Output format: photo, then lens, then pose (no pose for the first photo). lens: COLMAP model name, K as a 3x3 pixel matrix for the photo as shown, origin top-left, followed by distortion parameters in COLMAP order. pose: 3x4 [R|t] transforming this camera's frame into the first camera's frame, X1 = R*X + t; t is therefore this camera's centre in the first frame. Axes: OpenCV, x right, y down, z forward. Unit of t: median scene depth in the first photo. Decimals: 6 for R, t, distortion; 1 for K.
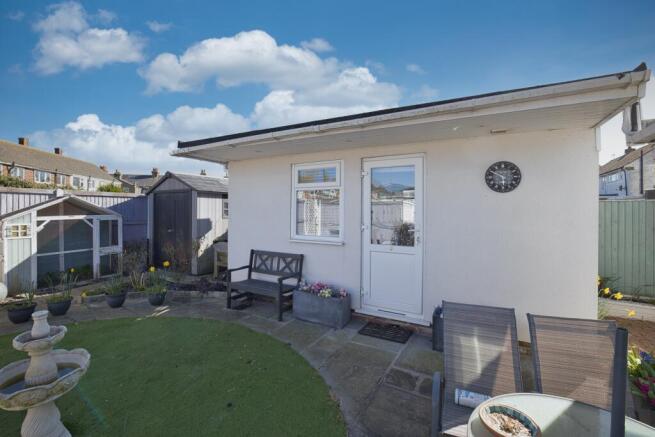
lens RADIAL K [[290.5, 0, 324.6], [0, 290.5, 211.0], [0, 0, 1]] dist [0.000339, 0.000221]
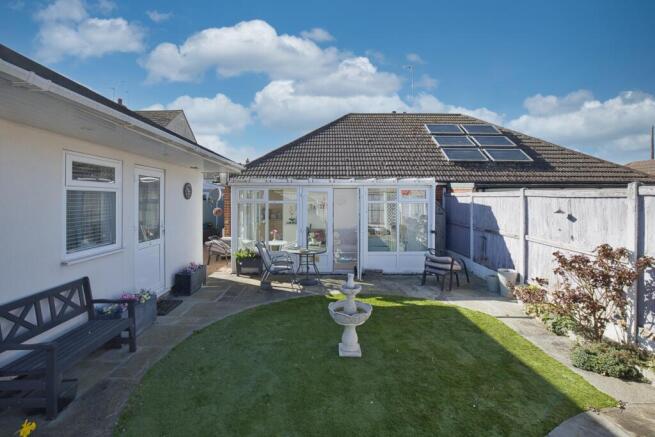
lens RADIAL K [[290.5, 0, 324.6], [0, 290.5, 211.0], [0, 0, 1]] dist [0.000339, 0.000221]
pose [[-0.521918, -0.033091, 0.852353, -0.906974], [0.000365, 0.999238, 0.039018, -0.042007], [-0.852995, 0.020676, -0.521509, 0.769623]]
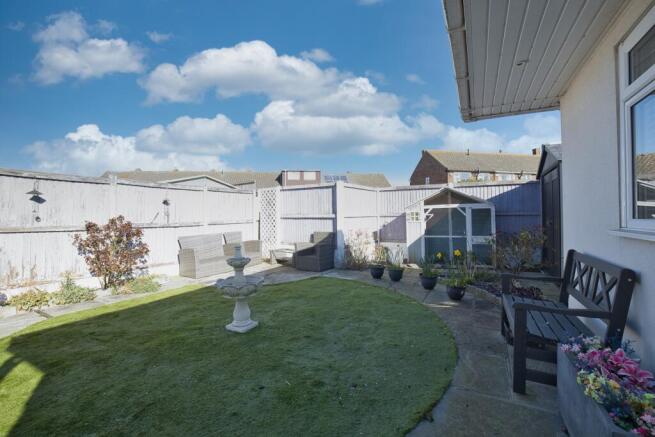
lens RADIAL K [[290.5, 0, 324.6], [0, 290.5, 211.0], [0, 0, 1]] dist [0.000339, 0.000221]
pose [[0.039345, -0.022767, -0.998966, 0.256086], [0.001823, 0.999740, -0.022713, 0.073096], [0.999224, -0.000928, 0.039377, 0.532937]]
